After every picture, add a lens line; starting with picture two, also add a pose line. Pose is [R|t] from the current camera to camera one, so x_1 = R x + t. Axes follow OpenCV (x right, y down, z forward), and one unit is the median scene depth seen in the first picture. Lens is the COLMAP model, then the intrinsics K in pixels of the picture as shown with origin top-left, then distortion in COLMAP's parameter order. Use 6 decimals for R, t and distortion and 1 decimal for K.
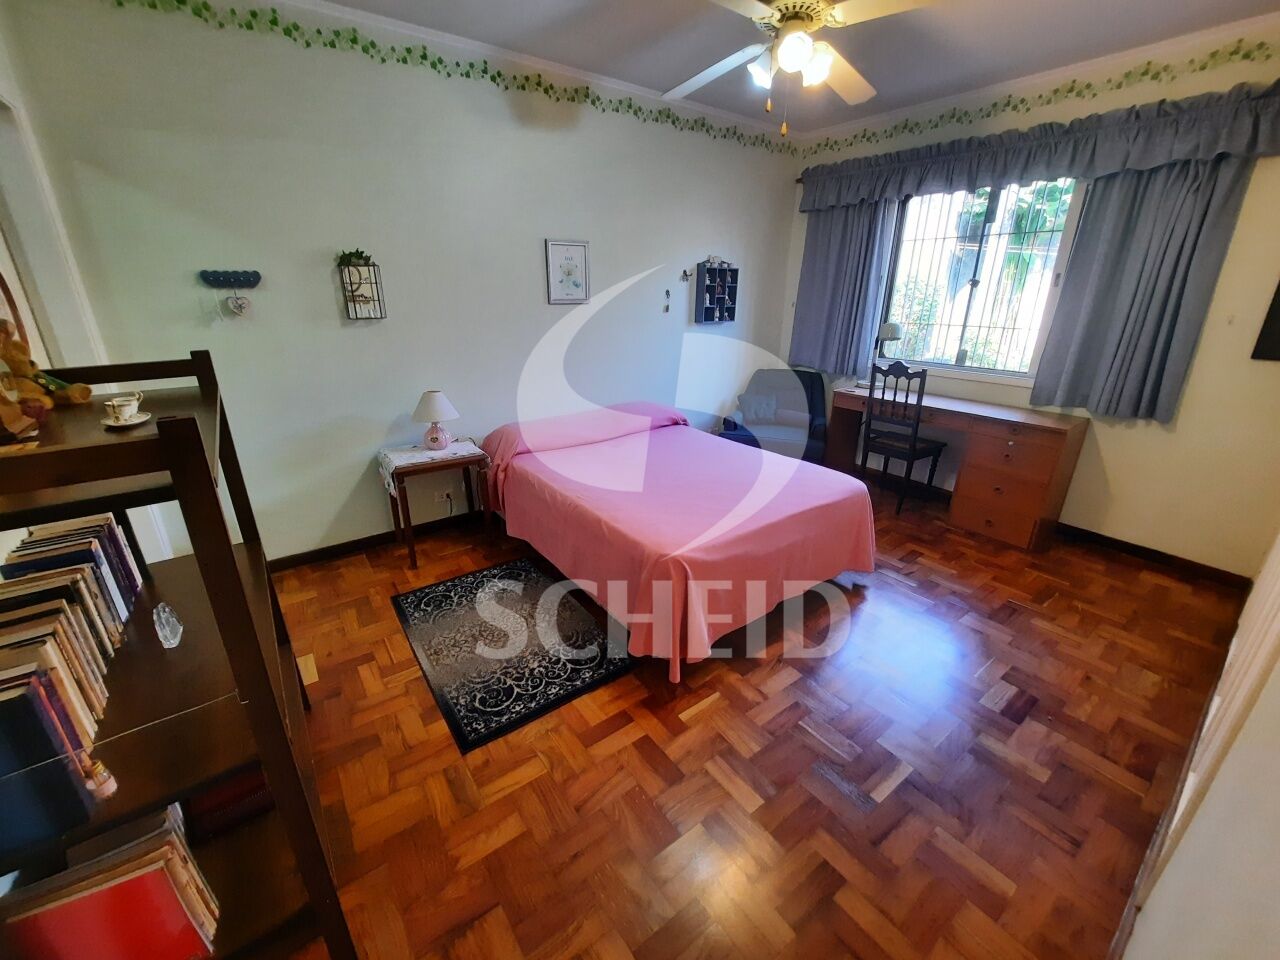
lens RADIAL K [[512.1, 0, 642.0], [0, 512.1, 482.3], [0, 0, 1]] dist [-0.016272, -0.000279]
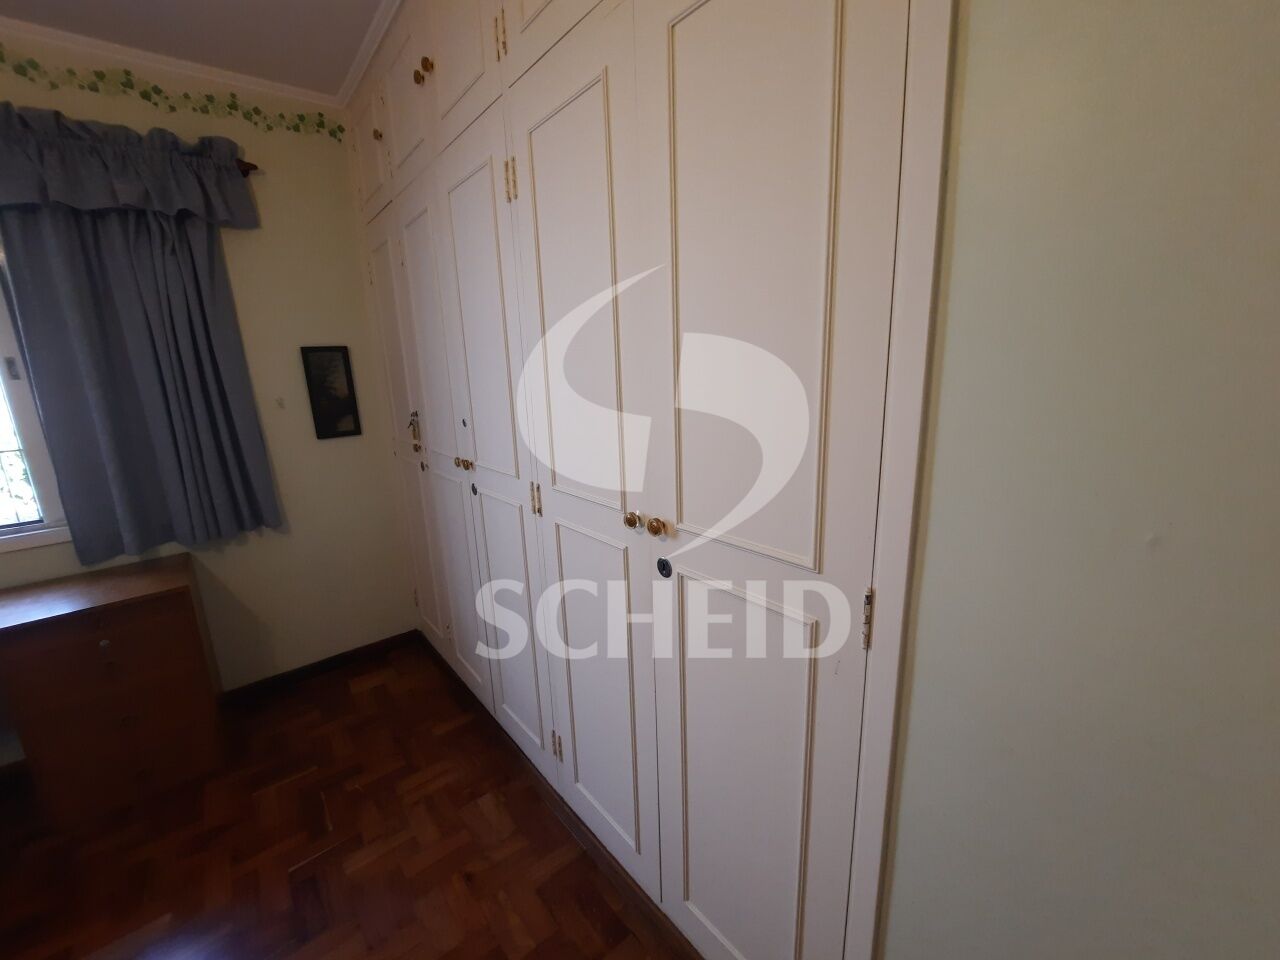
lens RADIAL K [[512.1, 0, 642.5], [0, 512.1, 479.0], [0, 0, 1]] dist [-0.016272, -0.000279]
pose [[-0.049707, -0.222823, 0.973591, 0.219264], [0.379632, 0.897417, 0.224772, -0.154846], [-0.923801, 0.380778, 0.039983, 0.397182]]
